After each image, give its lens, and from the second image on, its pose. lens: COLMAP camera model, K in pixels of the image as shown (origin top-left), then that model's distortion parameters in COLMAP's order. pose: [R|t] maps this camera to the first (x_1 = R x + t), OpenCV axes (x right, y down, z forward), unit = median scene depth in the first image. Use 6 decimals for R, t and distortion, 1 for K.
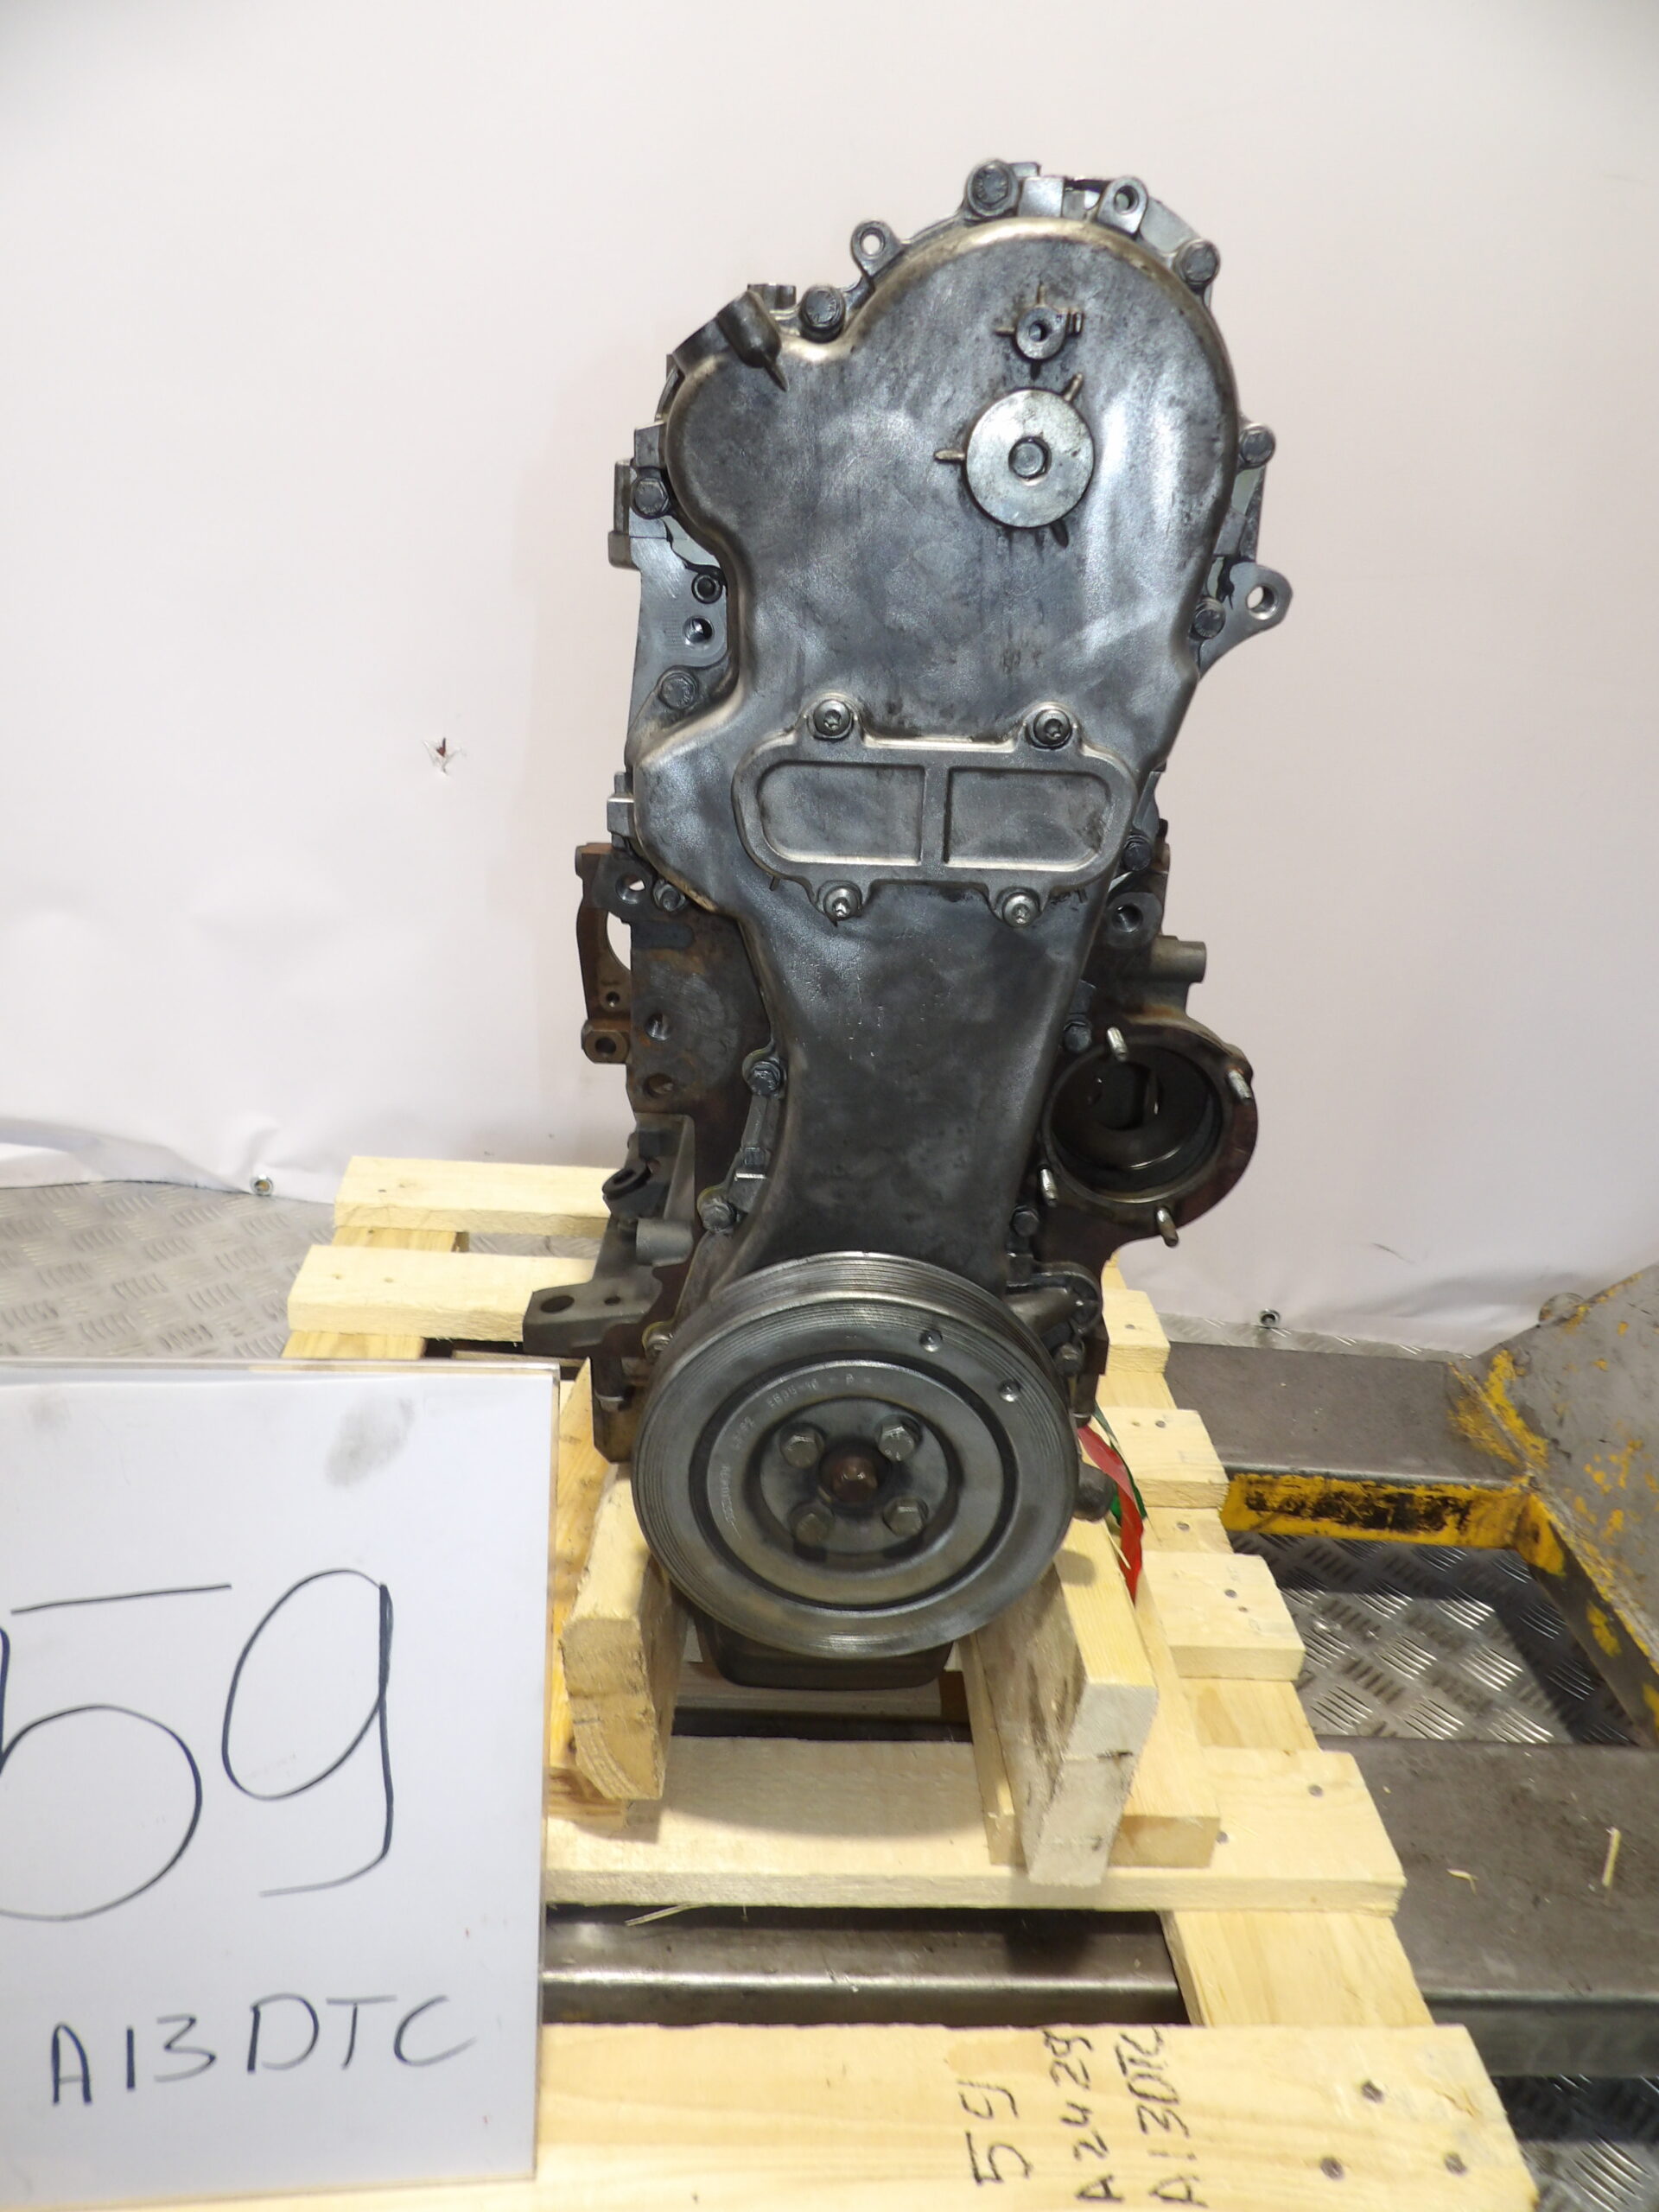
lens RADIAL K [[1571.4, 0, 829.5], [0, 1571.4, 1106.0], [0, 0, 1]] dist [-0.037009, 0.025527]
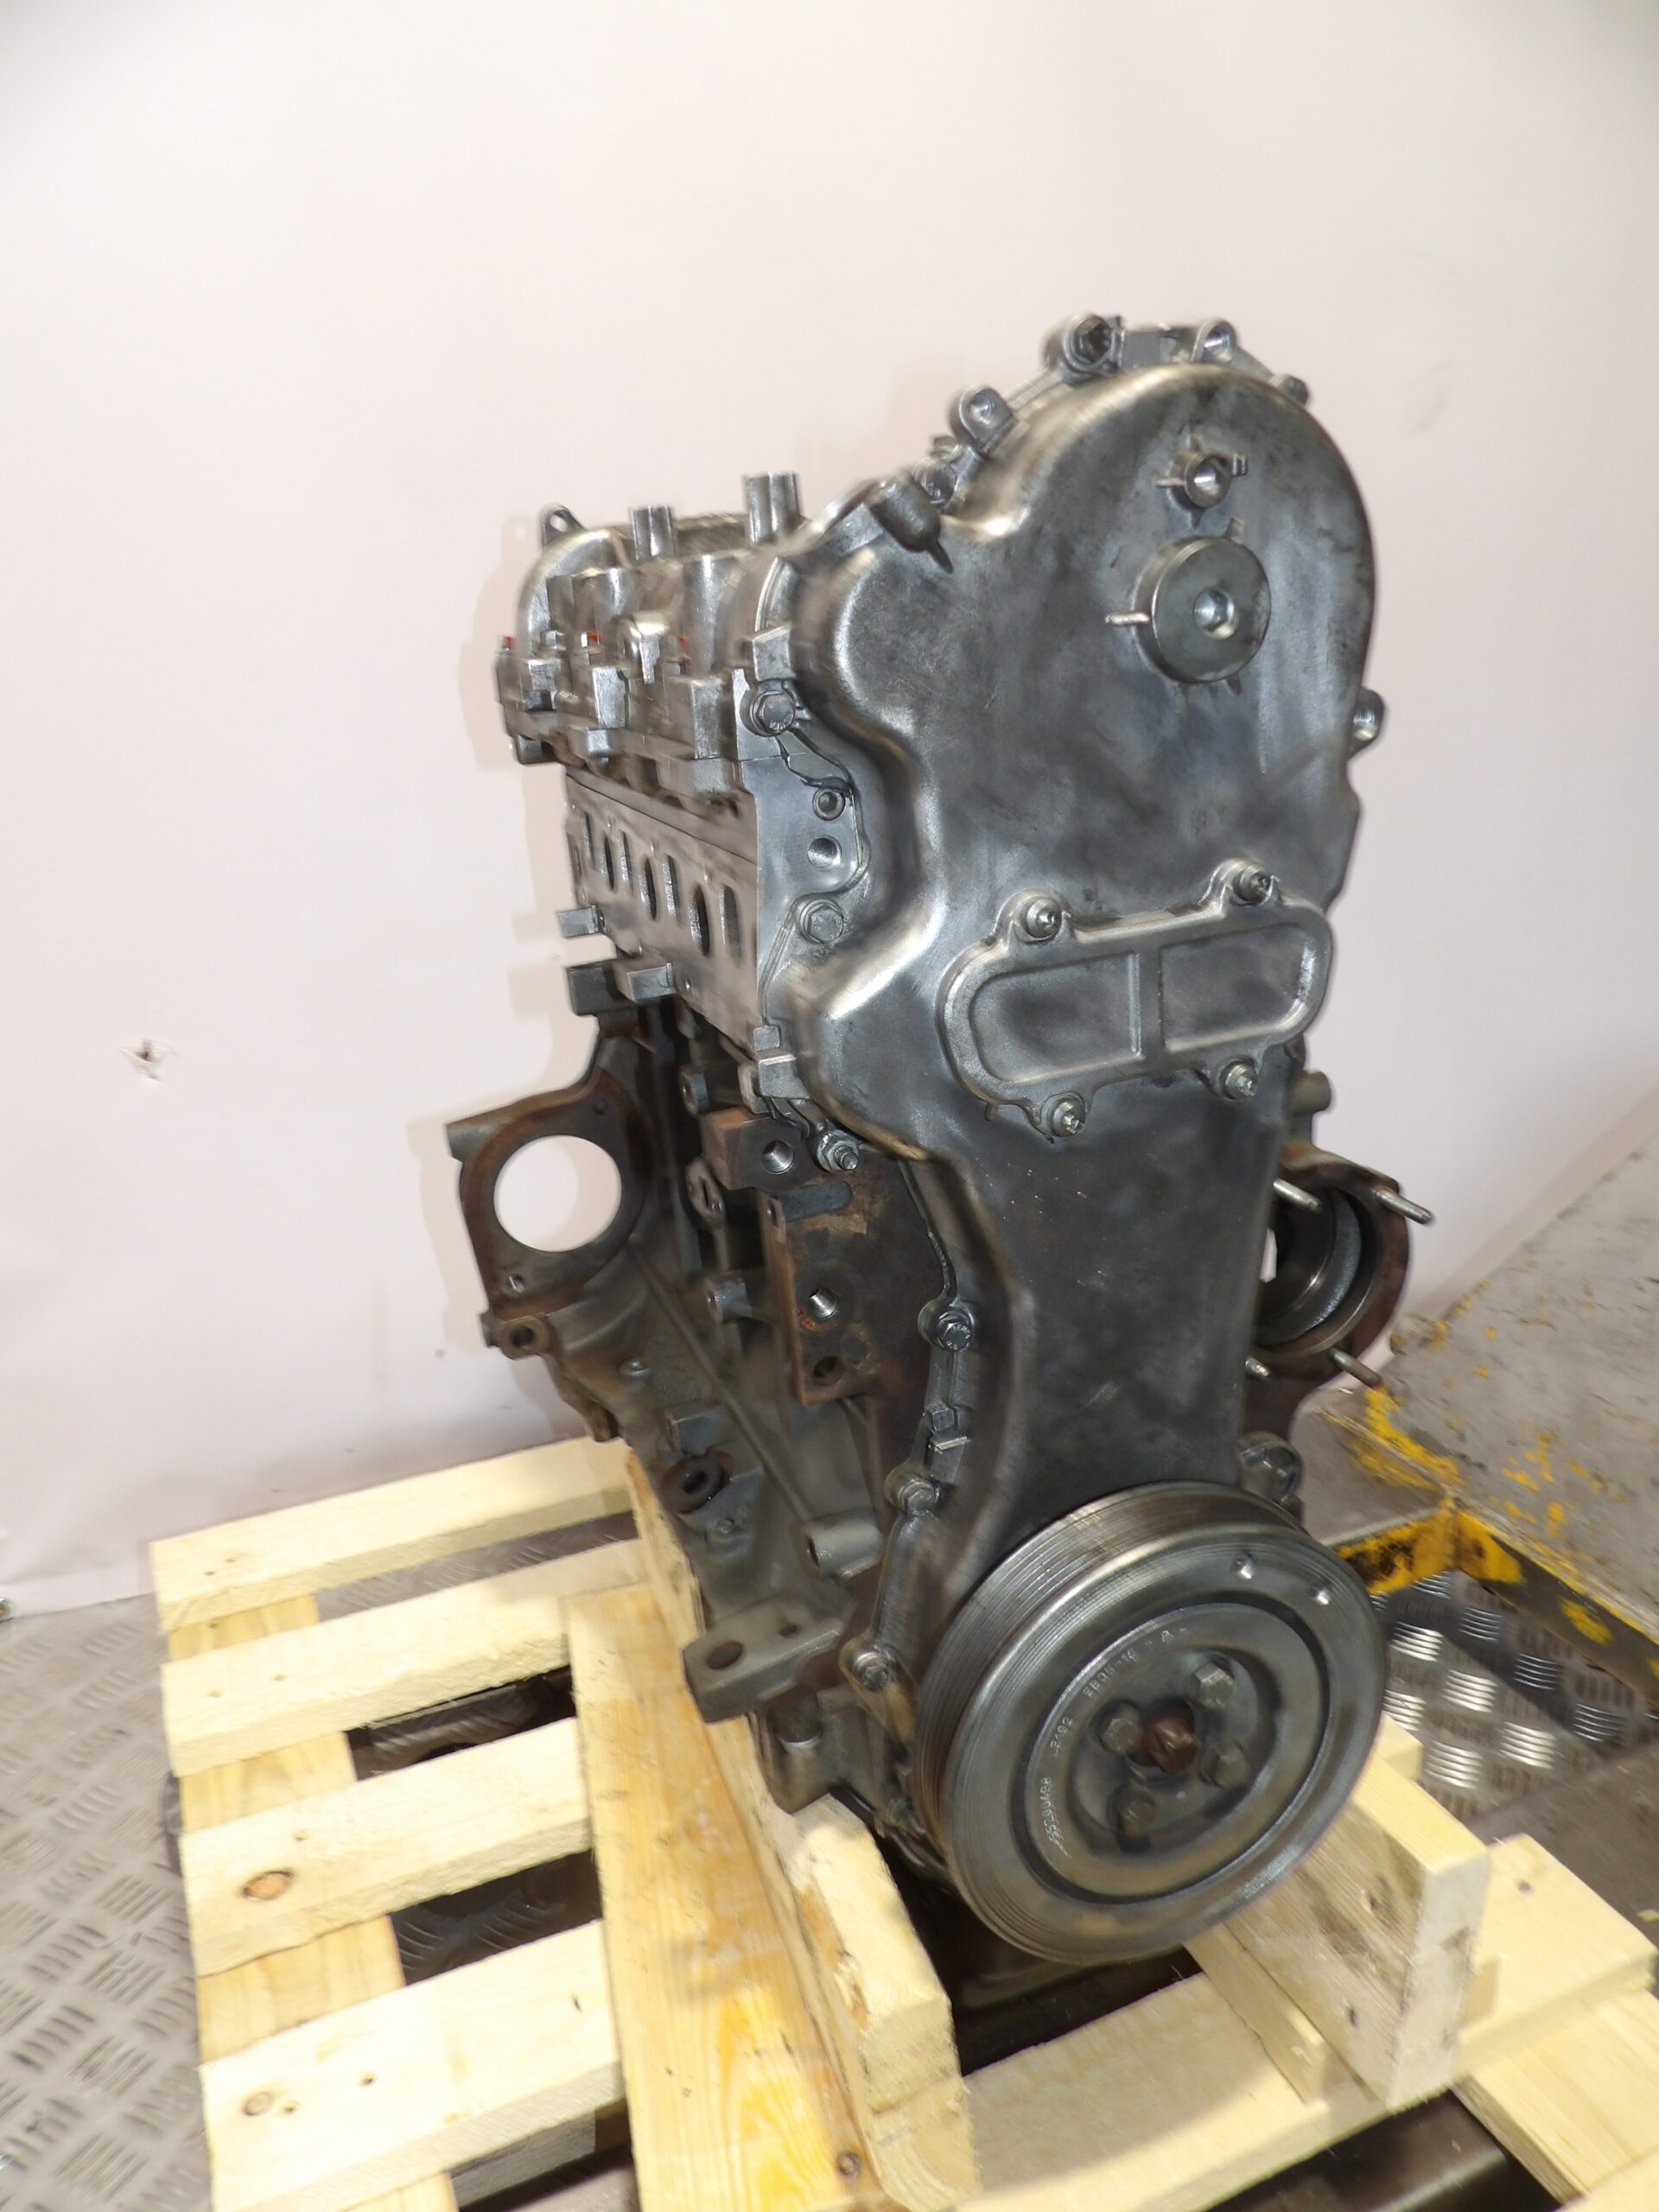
lens RADIAL K [[1571.4, 0, 829.5], [0, 1571.4, 1106.0], [0, 0, 1]] dist [-0.037009, 0.025527]
pose [[0.930274, -0.230226, 0.285634, -0.286922], [0.258422, 0.963859, -0.064763, -0.087130], [-0.260400, 0.134061, 0.956148, 0.140789]]
